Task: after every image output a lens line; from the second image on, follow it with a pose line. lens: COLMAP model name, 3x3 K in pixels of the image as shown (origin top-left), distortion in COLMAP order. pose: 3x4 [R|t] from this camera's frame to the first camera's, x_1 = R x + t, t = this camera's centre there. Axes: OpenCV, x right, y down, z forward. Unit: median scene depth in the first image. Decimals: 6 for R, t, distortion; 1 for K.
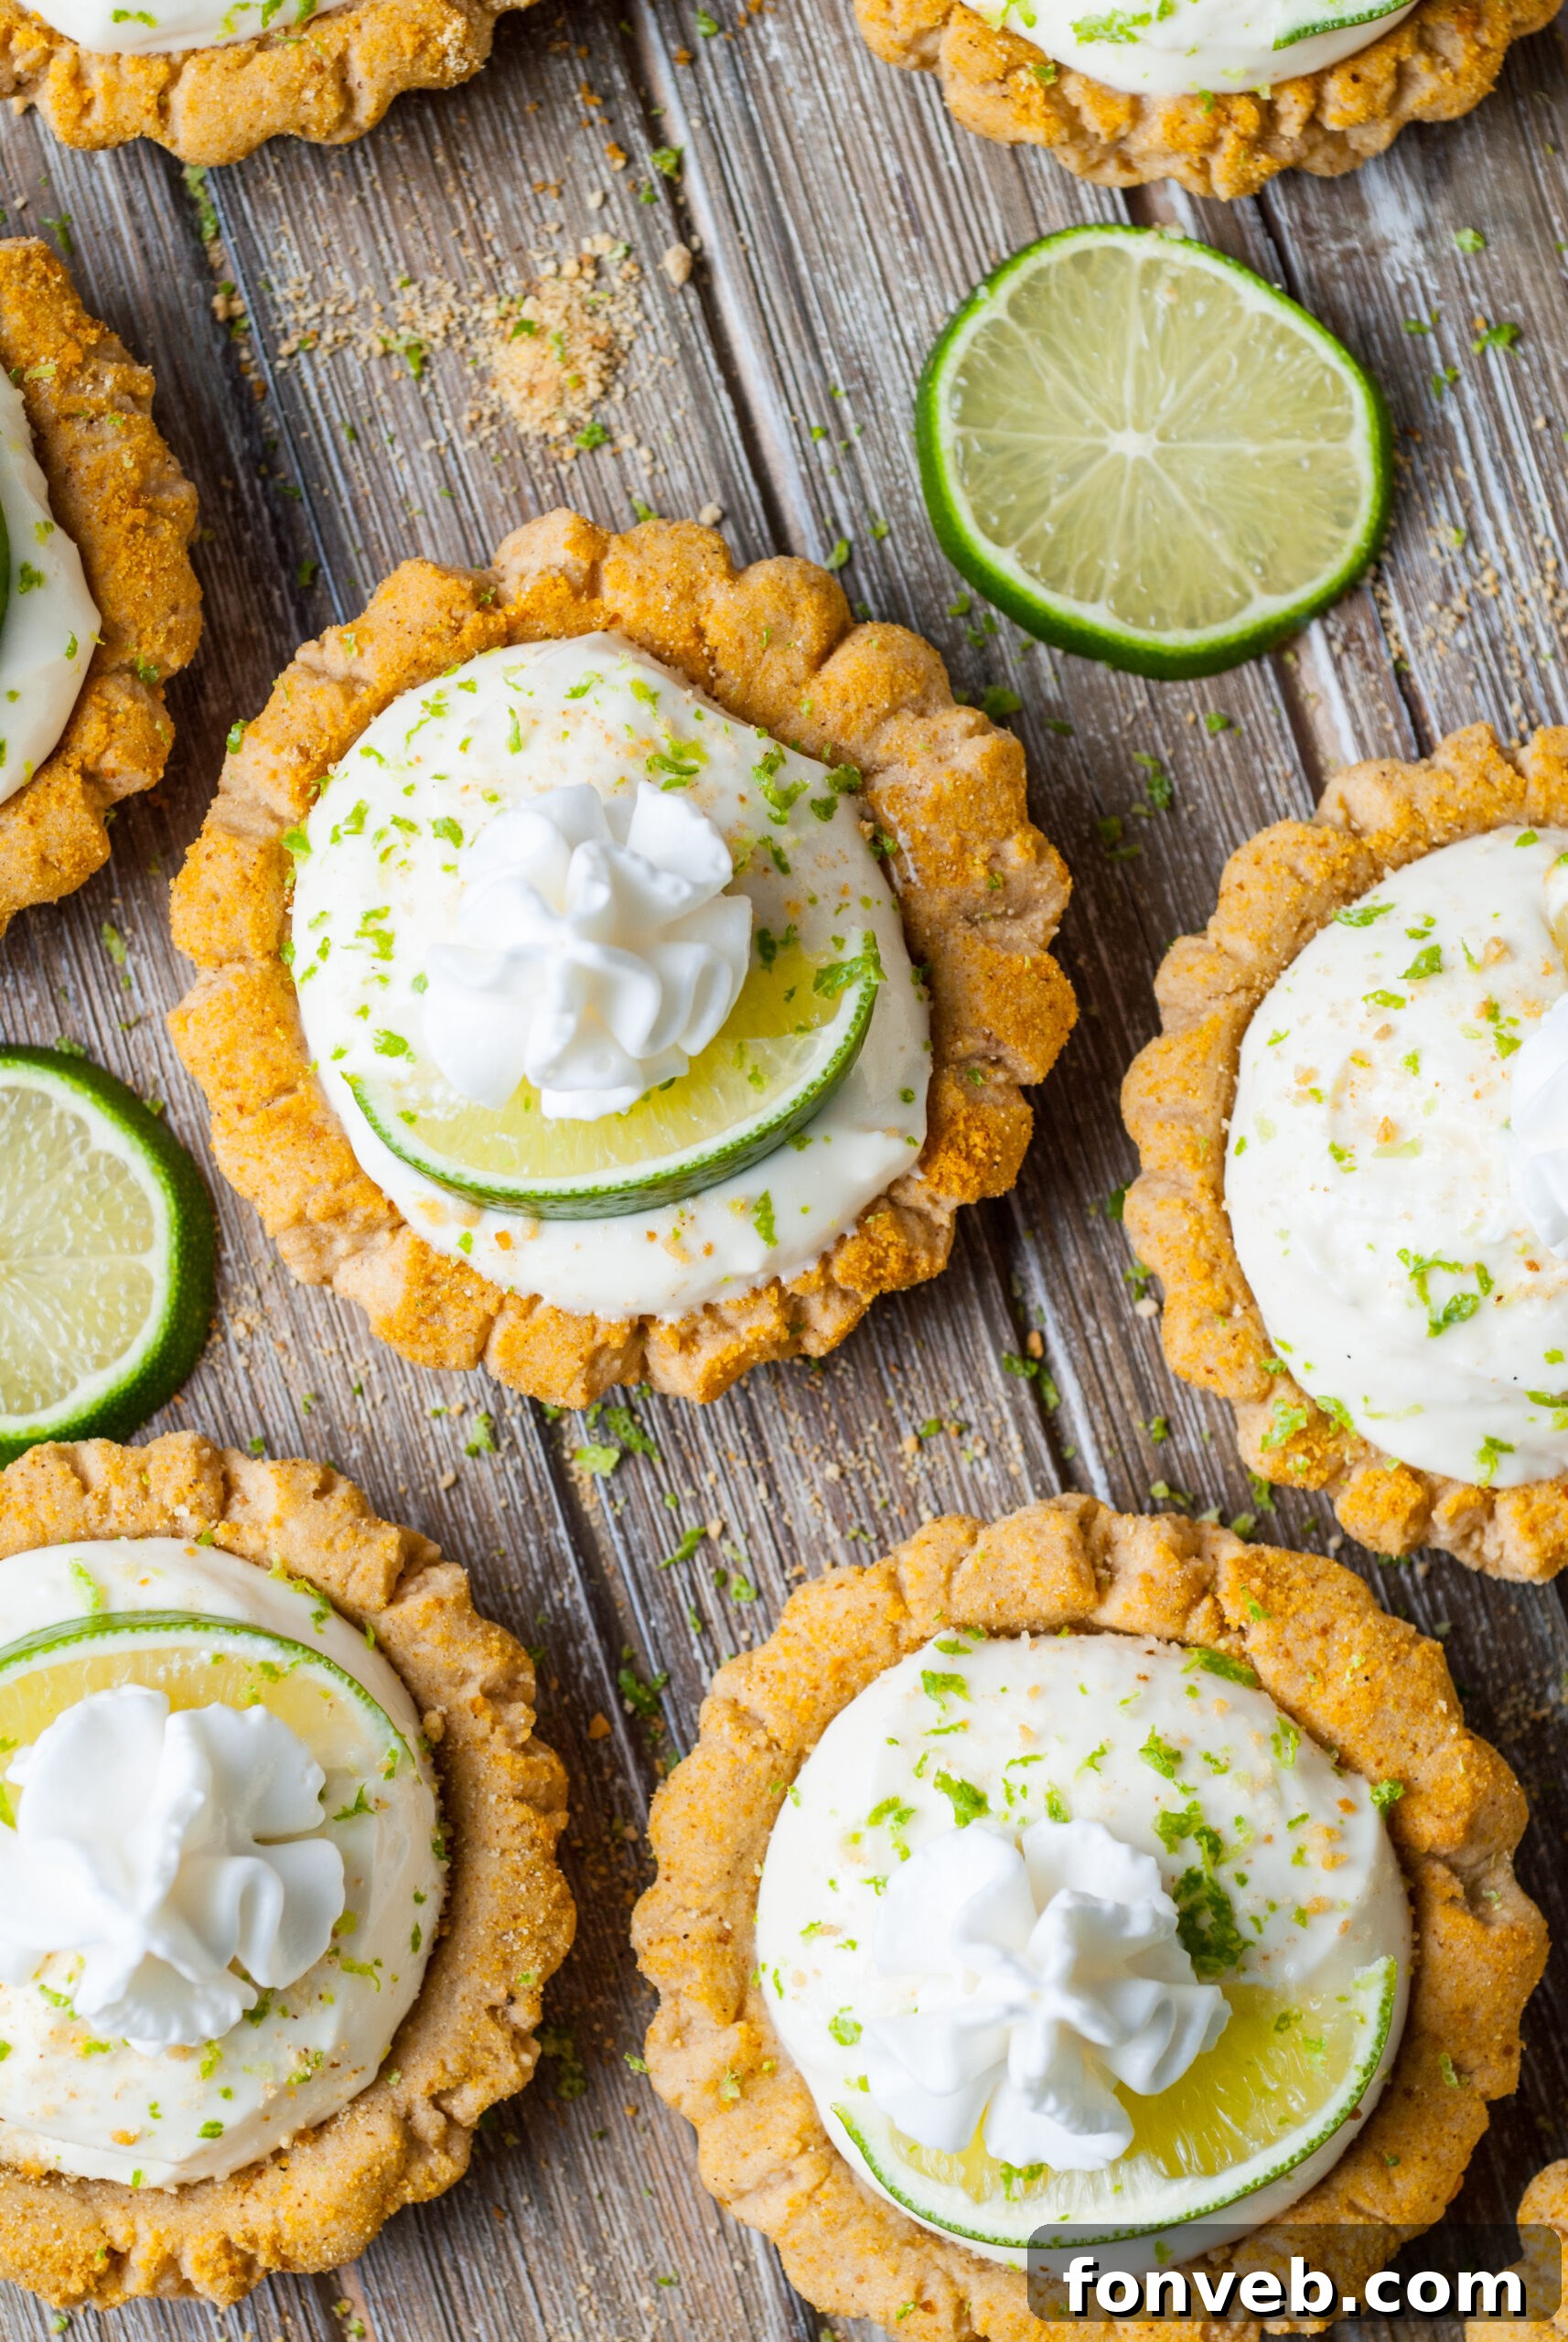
lens RADIAL K [[6287.0, 0, 761.3], [0, 6287.0, 1164.1], [0, 0, 1]] dist [-0.030057, 0.000000]
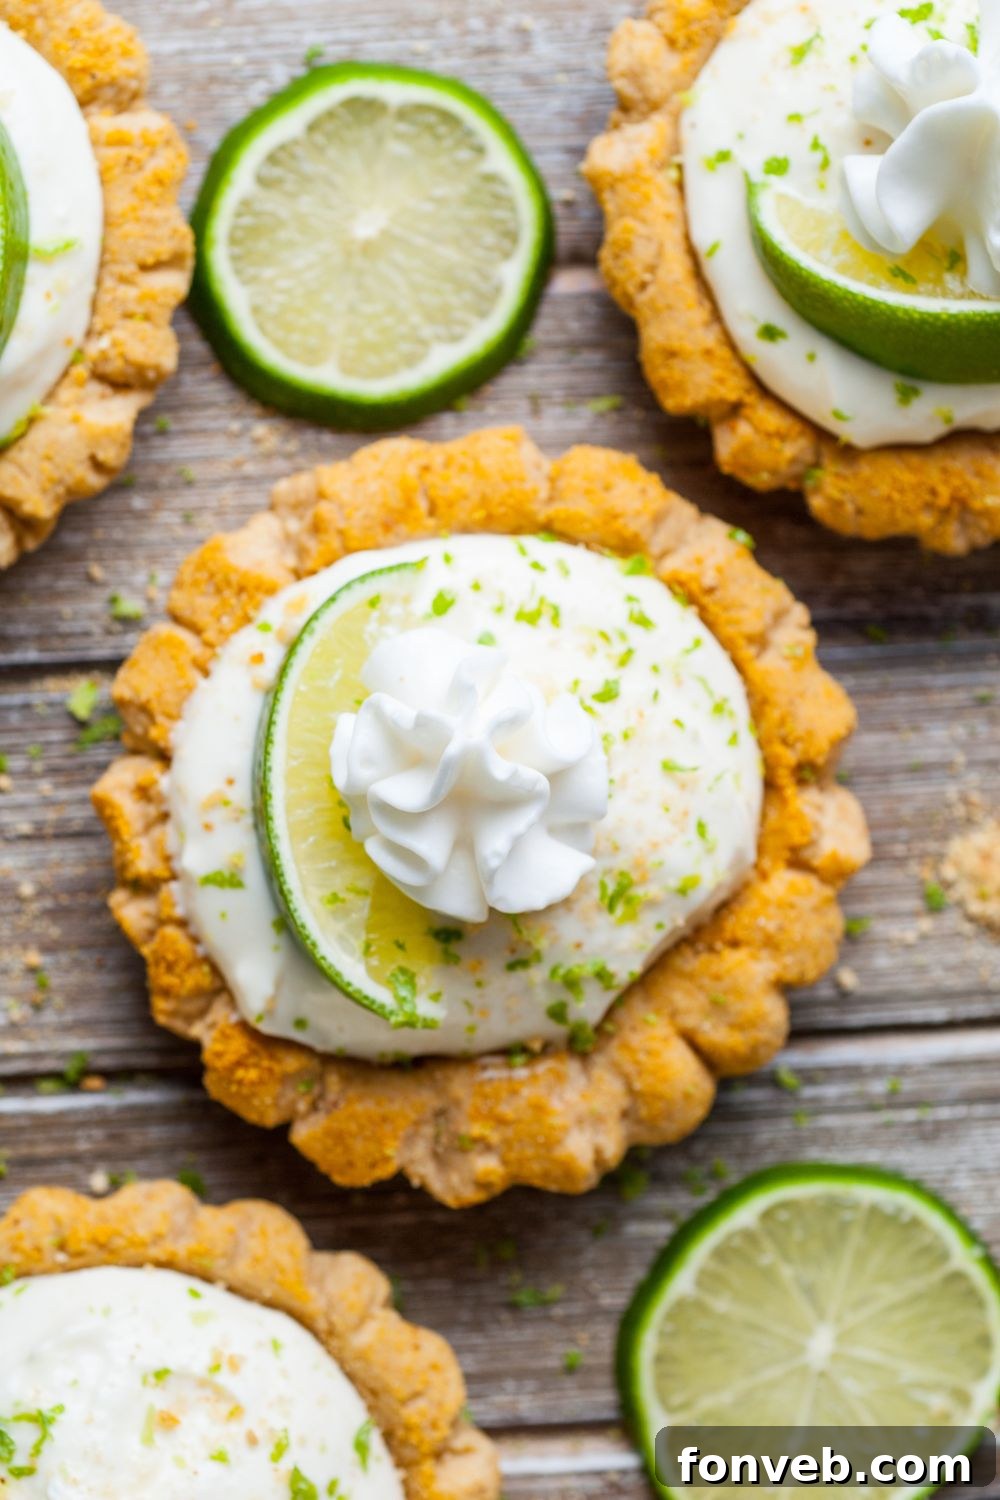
lens RADIAL K [[4026.8, 0, 506.6], [0, 4026.8, 718.3], [0, 0, 1]] dist [-0.030057, 0.000000]
pose [[-0.232918, 0.971308, -0.048070, -0.004818], [-0.970662, -0.229160, 0.072807, -0.088115], [0.059702, 0.063618, 0.996187, 0.253184]]
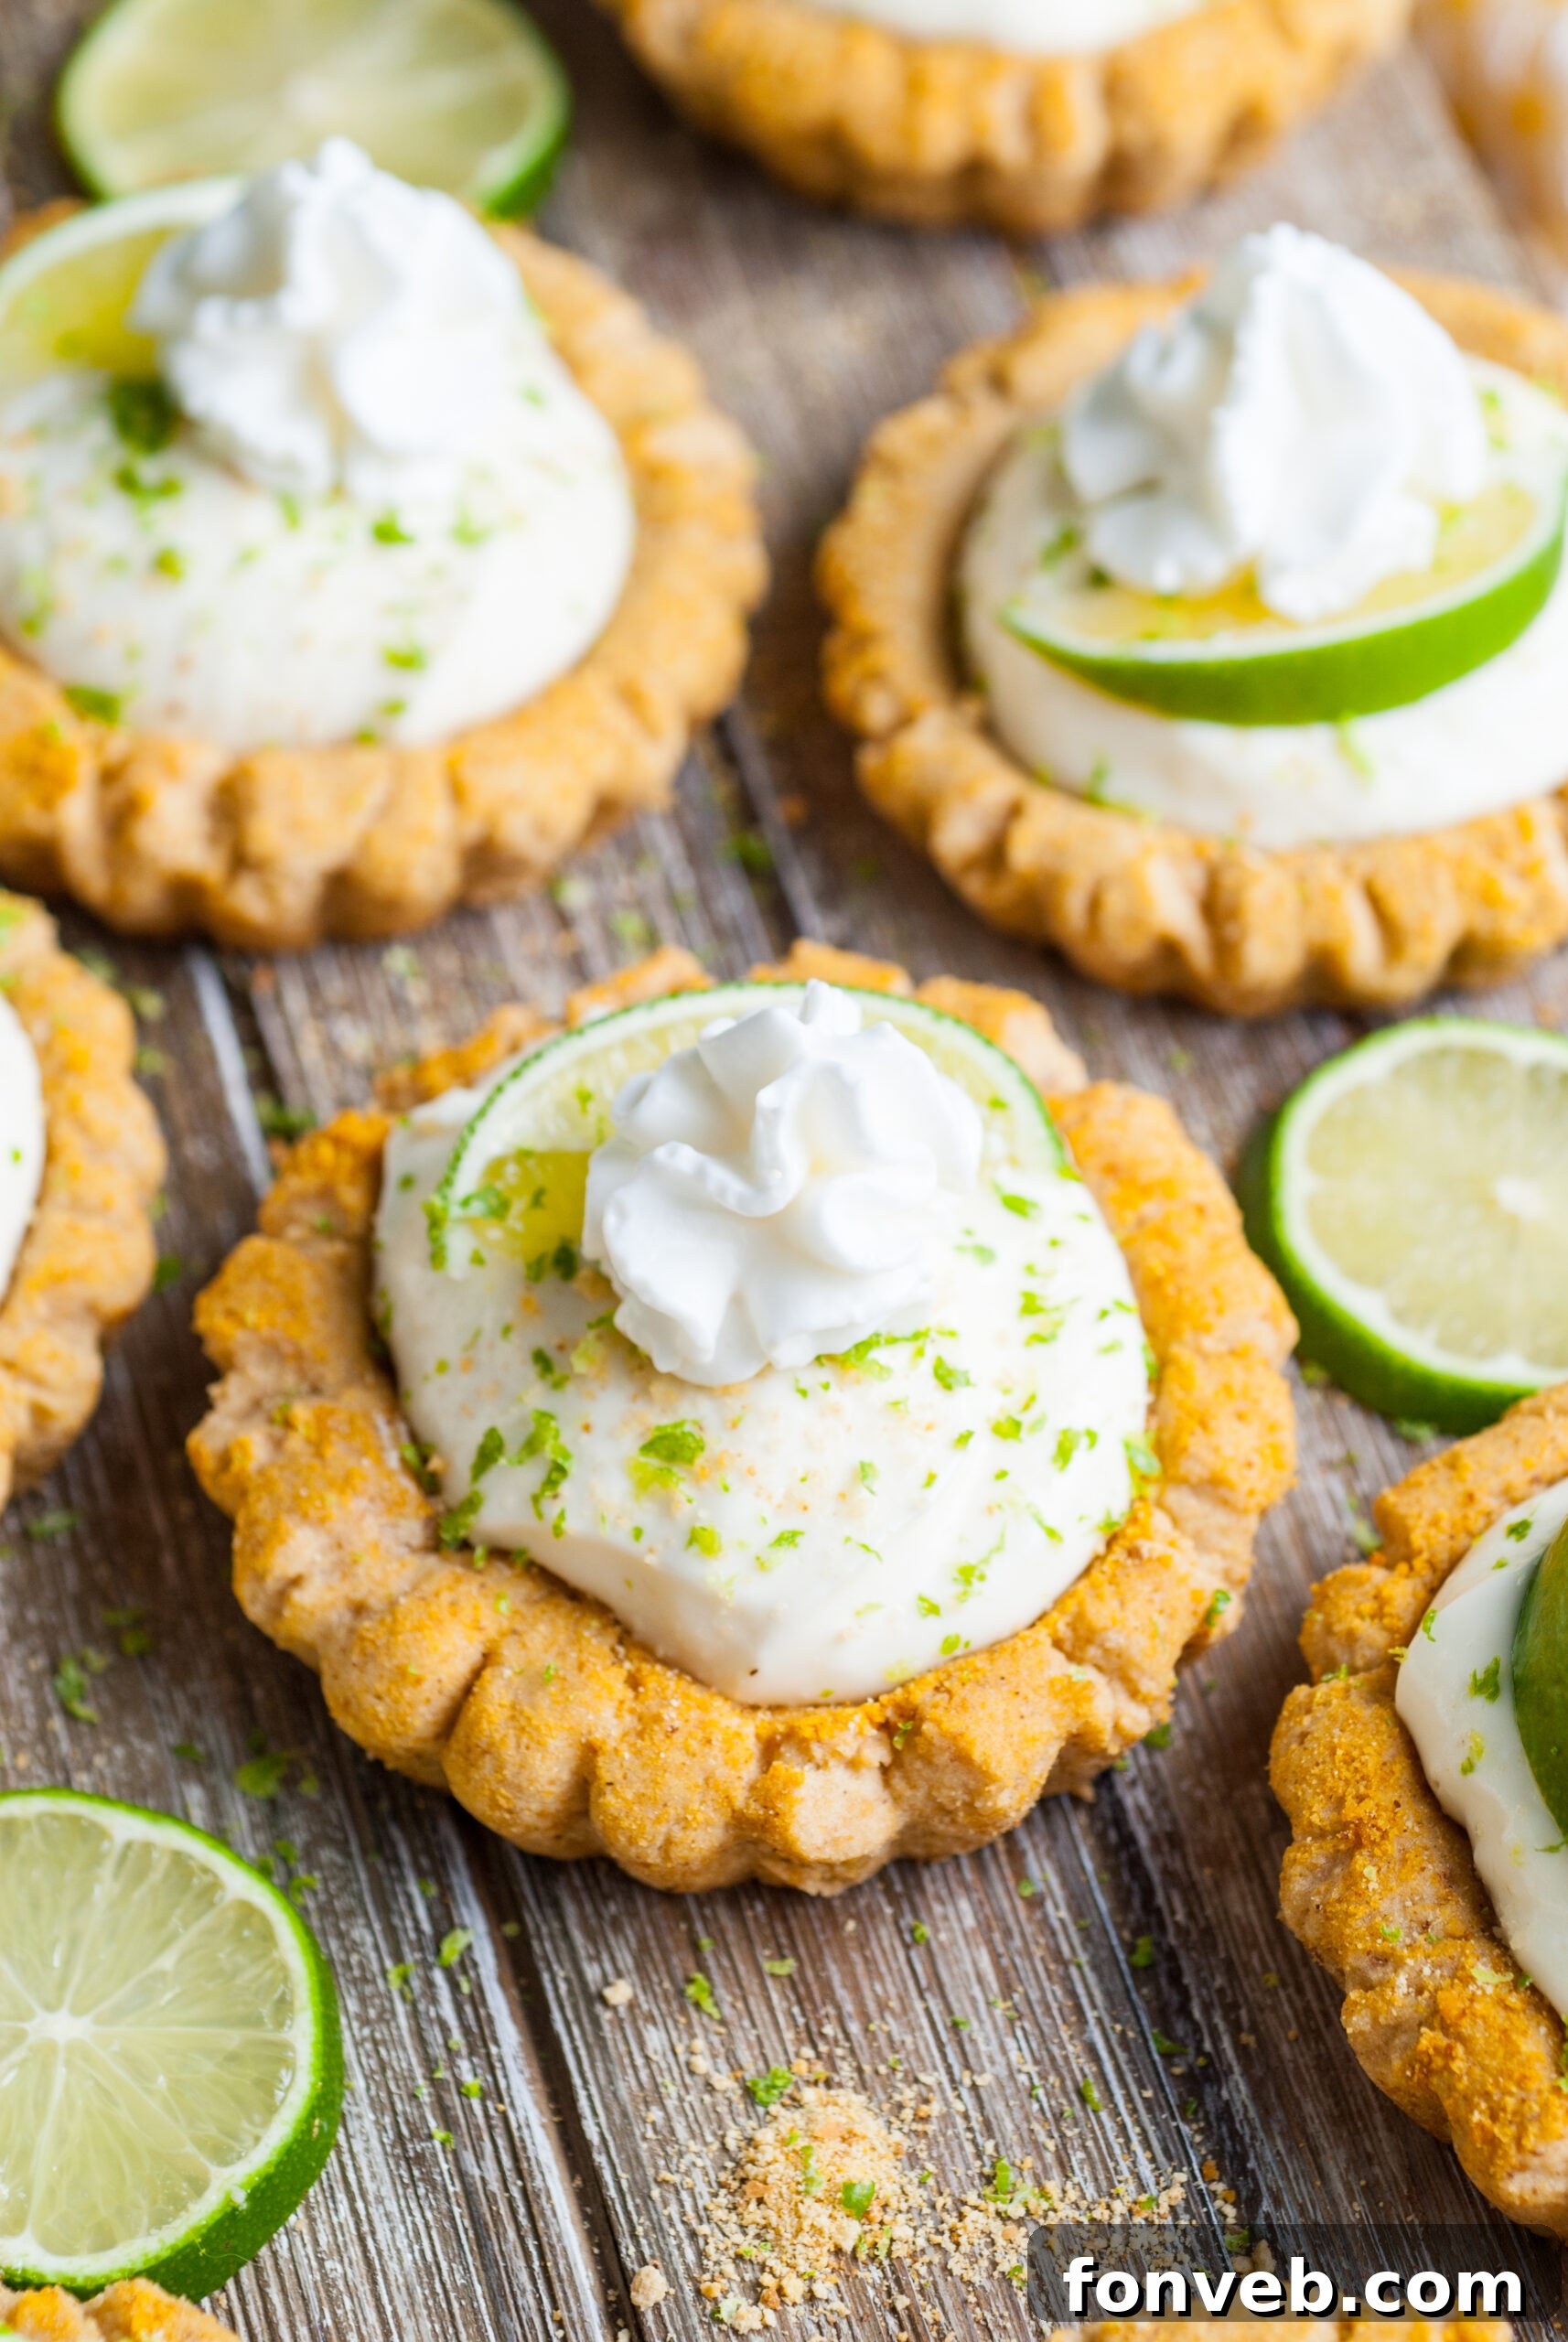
lens RADIAL K [[6287.0, 0, 765.1], [0, 6287.0, 1169.6], [0, 0, 1]] dist [-0.030057, 0.000000]
pose [[-0.999676, -0.023261, 0.010299, -0.032835], [0.023893, -0.719503, 0.694078, -0.583545], [-0.008735, 0.694100, 0.719826, 0.389691]]
